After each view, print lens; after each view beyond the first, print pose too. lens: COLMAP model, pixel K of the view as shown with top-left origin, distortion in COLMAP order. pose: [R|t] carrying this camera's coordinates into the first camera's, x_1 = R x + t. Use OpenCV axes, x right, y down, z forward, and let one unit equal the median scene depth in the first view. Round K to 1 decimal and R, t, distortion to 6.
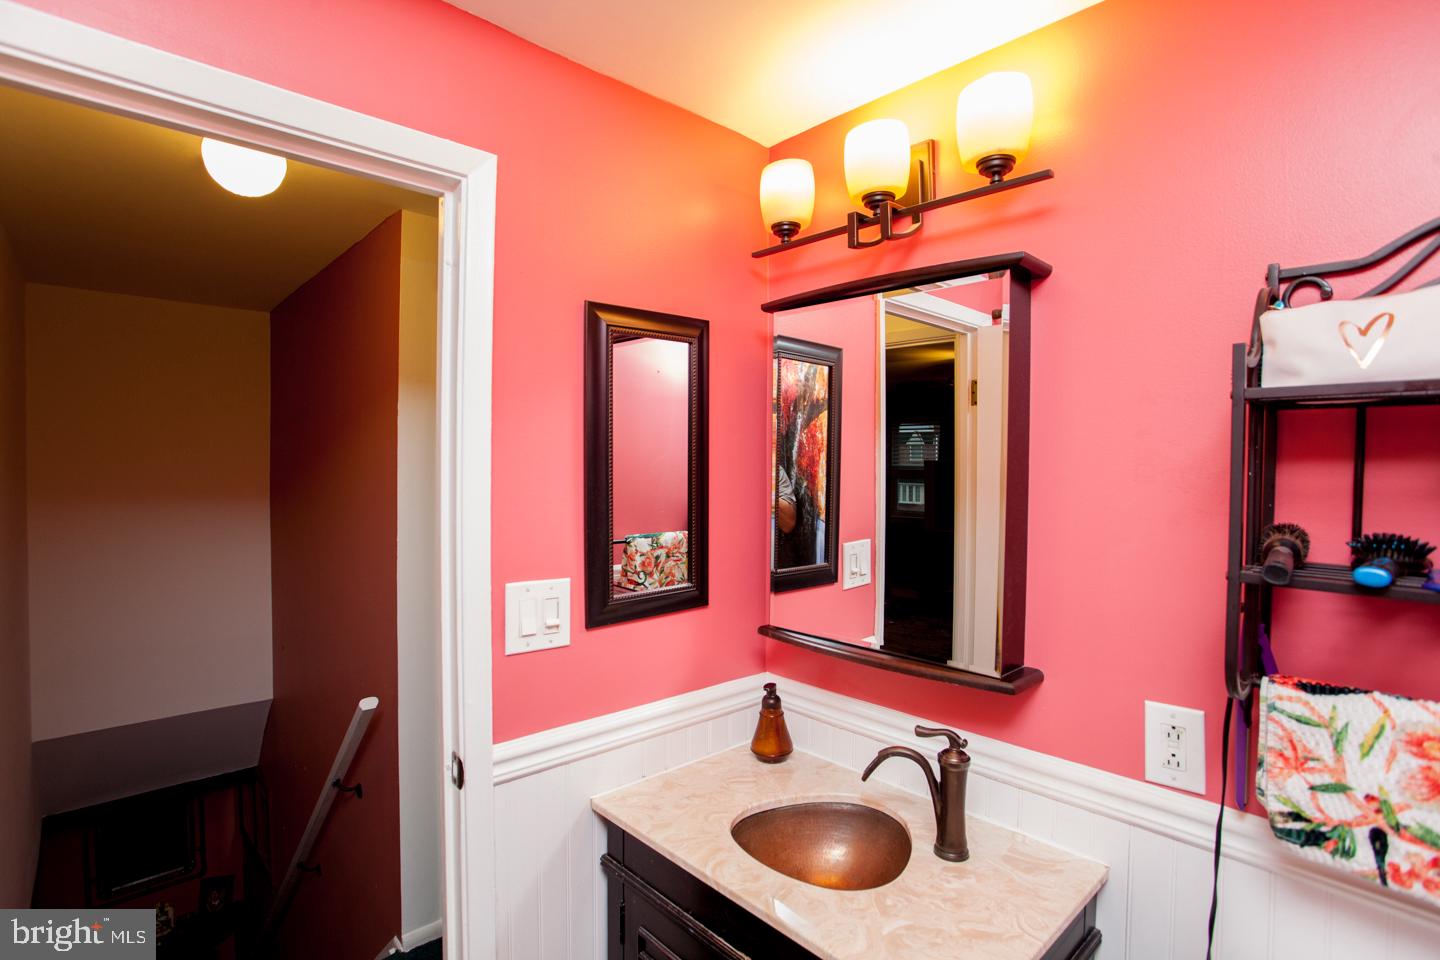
lens RADIAL K [[699.1, 0, 715.0], [0, 699.1, 471.5], [0, 0, 1]] dist [-0.079971, 0.035460]
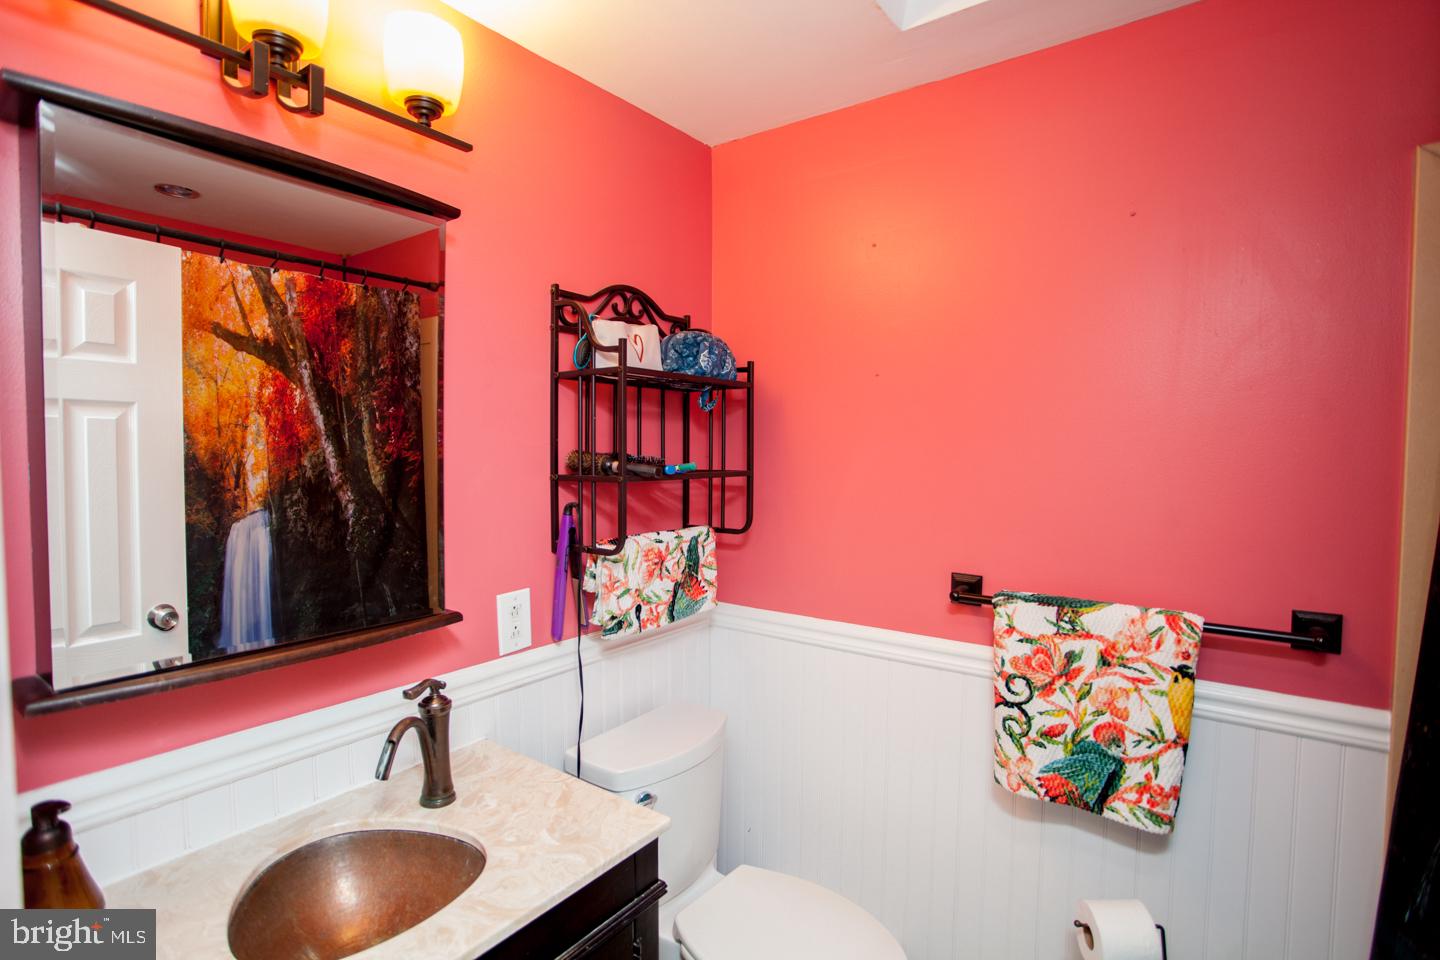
lens RADIAL K [[699.1, 0, 715.0], [0, 699.1, 471.5], [0, 0, 1]] dist [-0.079971, 0.035460]
pose [[-0.178832, -0.056253, 0.982270, -0.929175], [0.003831, 0.998317, 0.057869, 0.033167], [-0.983872, 0.014112, -0.178316, 1.056456]]
